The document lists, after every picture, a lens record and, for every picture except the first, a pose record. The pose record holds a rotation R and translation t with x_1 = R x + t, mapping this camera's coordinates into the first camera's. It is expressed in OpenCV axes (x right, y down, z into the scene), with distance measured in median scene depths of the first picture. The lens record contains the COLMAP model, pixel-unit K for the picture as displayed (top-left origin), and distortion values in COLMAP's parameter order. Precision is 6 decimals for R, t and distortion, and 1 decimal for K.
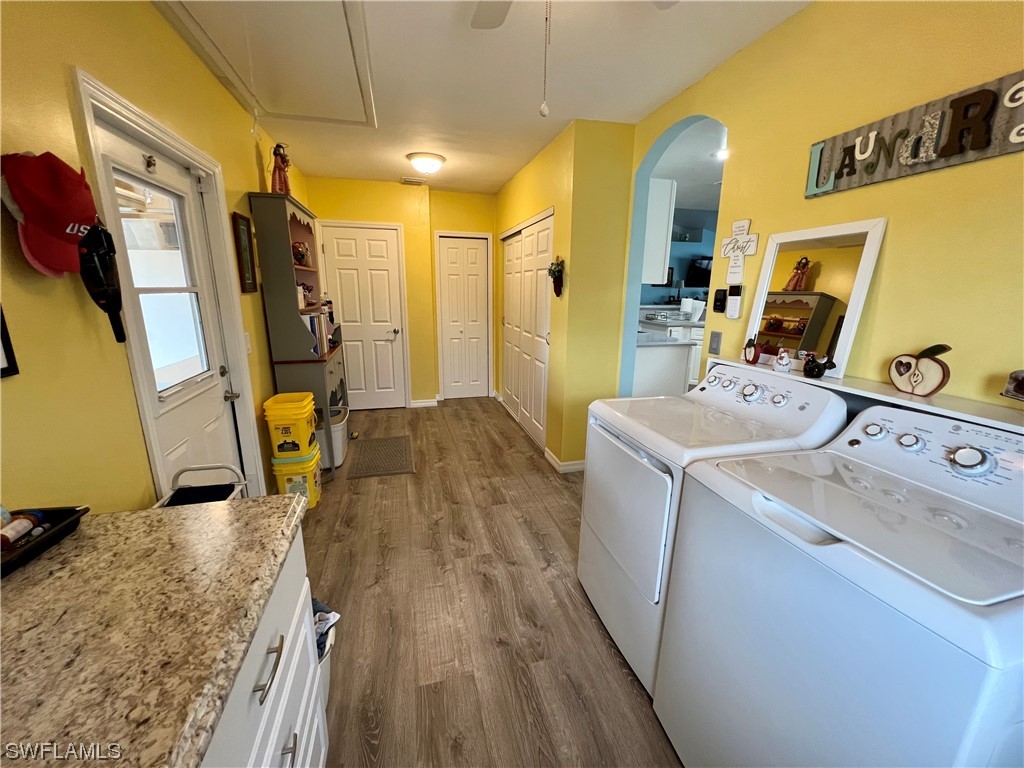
lens RADIAL K [[410.3, 0, 512.7], [0, 410.3, 384.6], [0, 0, 1]] dist [-0.000369, 0.000810]
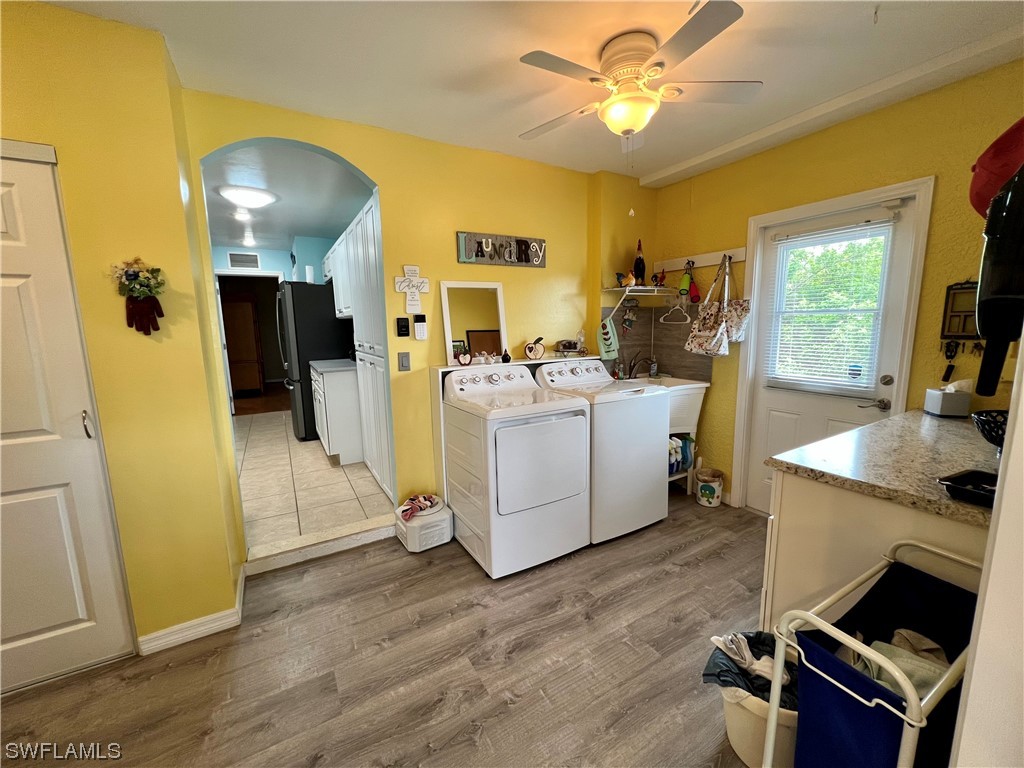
lens RADIAL K [[410.3, 0, 513.8], [0, 410.3, 385.1], [0, 0, 1]] dist [-0.000369, 0.000810]
pose [[-0.263558, -0.151490, 0.952674, -0.794523], [0.235561, 0.947587, 0.215849, -0.233342], [-0.935440, 0.281301, -0.214059, 1.031944]]
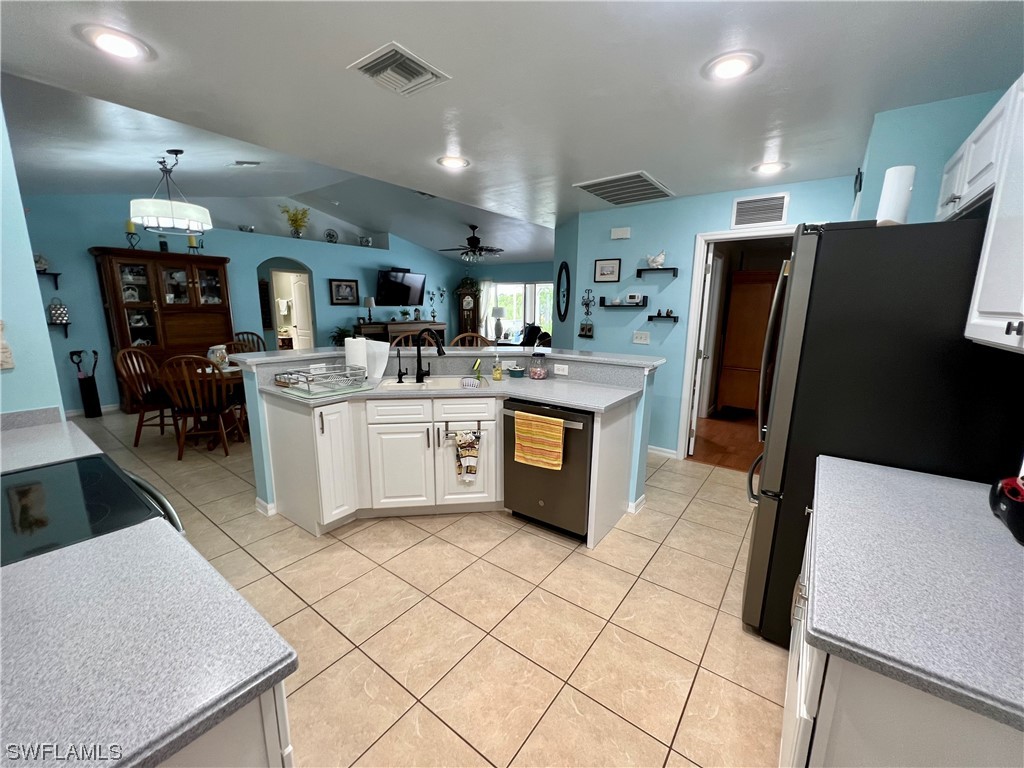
lens RADIAL K [[410.3, 0, 513.3], [0, 410.3, 386.0], [0, 0, 1]] dist [-0.000369, 0.000810]
pose [[0.784947, -0.124591, 0.606906, 0.708994], [0.140042, 0.989899, 0.022091, -0.364549], [-0.603528, 0.067652, 0.794467, 1.276280]]
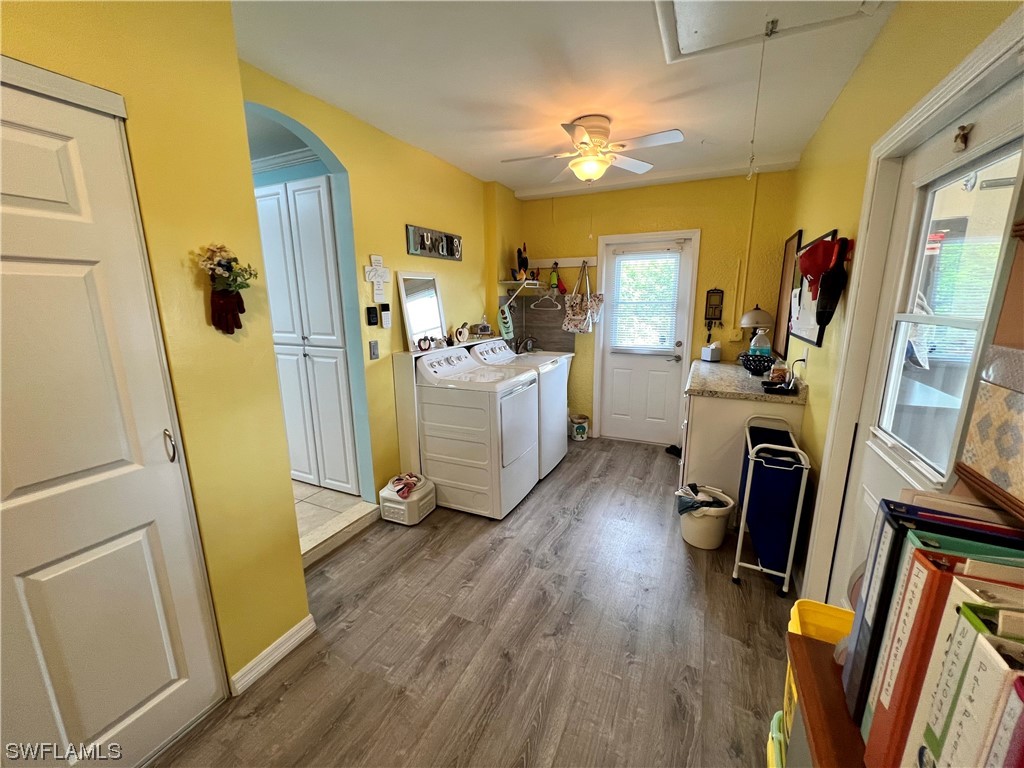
lens RADIAL K [[410.3, 0, 512.7], [0, 410.3, 385.2], [0, 0, 1]] dist [-0.000369, 0.000810]
pose [[-0.760679, -0.140029, 0.633845, -0.652389], [0.148539, 0.912998, 0.379961, -0.435003], [-0.631904, 0.383180, -0.673699, 1.698043]]
